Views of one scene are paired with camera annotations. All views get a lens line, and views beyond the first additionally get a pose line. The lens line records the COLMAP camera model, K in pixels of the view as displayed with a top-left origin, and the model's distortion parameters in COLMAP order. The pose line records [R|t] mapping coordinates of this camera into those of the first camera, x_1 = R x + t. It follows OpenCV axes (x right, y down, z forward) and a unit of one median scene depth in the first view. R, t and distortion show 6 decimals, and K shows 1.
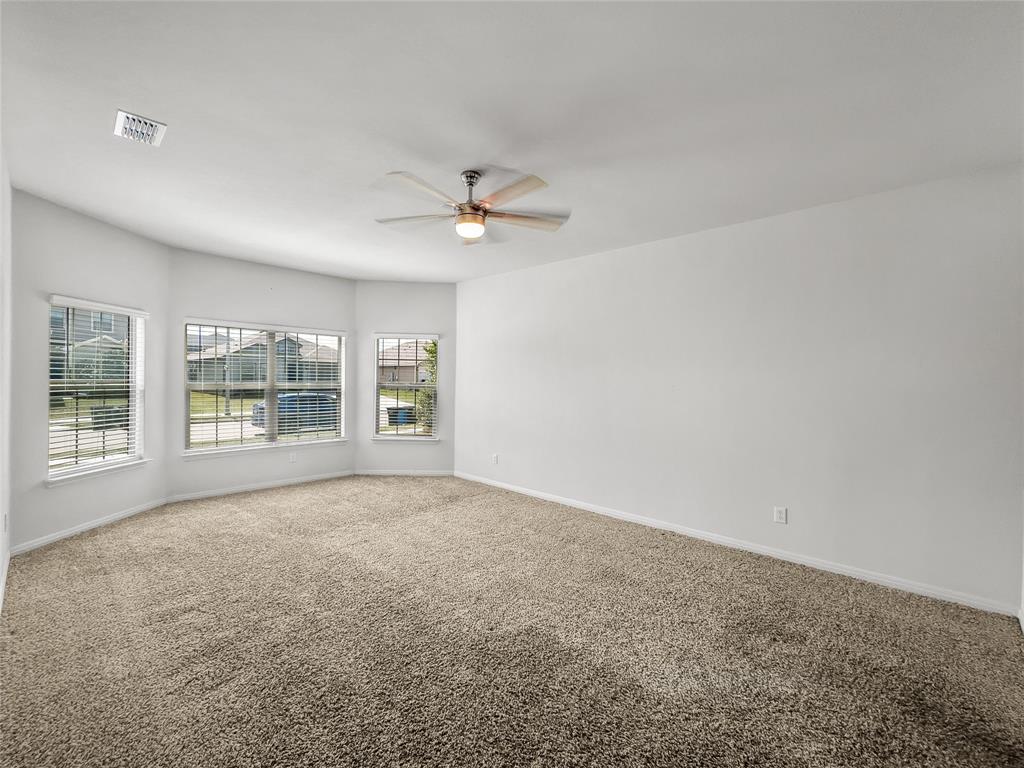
lens RADIAL K [[454.2, 0, 512.4], [0, 454.2, 380.0], [0, 0, 1]] dist [0.000304, 0.000045]
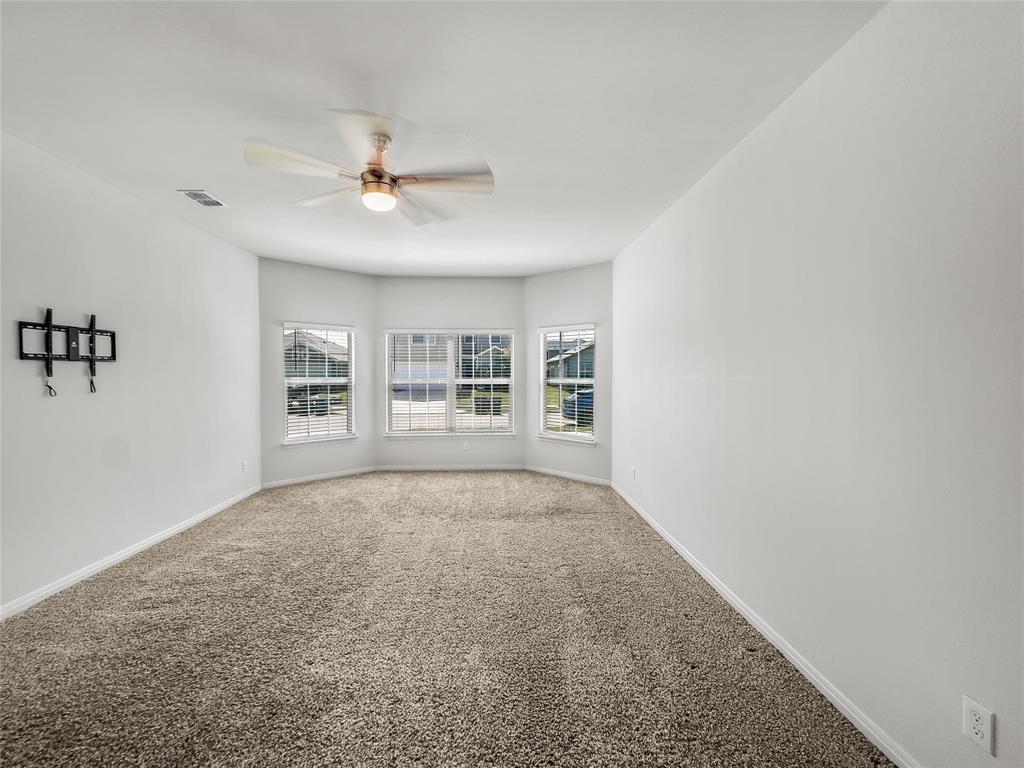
lens RADIAL K [[448.3, 0, 509.0], [0, 448.3, 383.2], [0, 0, 1]] dist [-0.000254, 0.000187]
pose [[0.710562, 0.000386, -0.703634, 0.430940], [0.010204, 0.999889, 0.010853, 0.007230], [0.703561, -0.014892, 0.710479, 0.353556]]
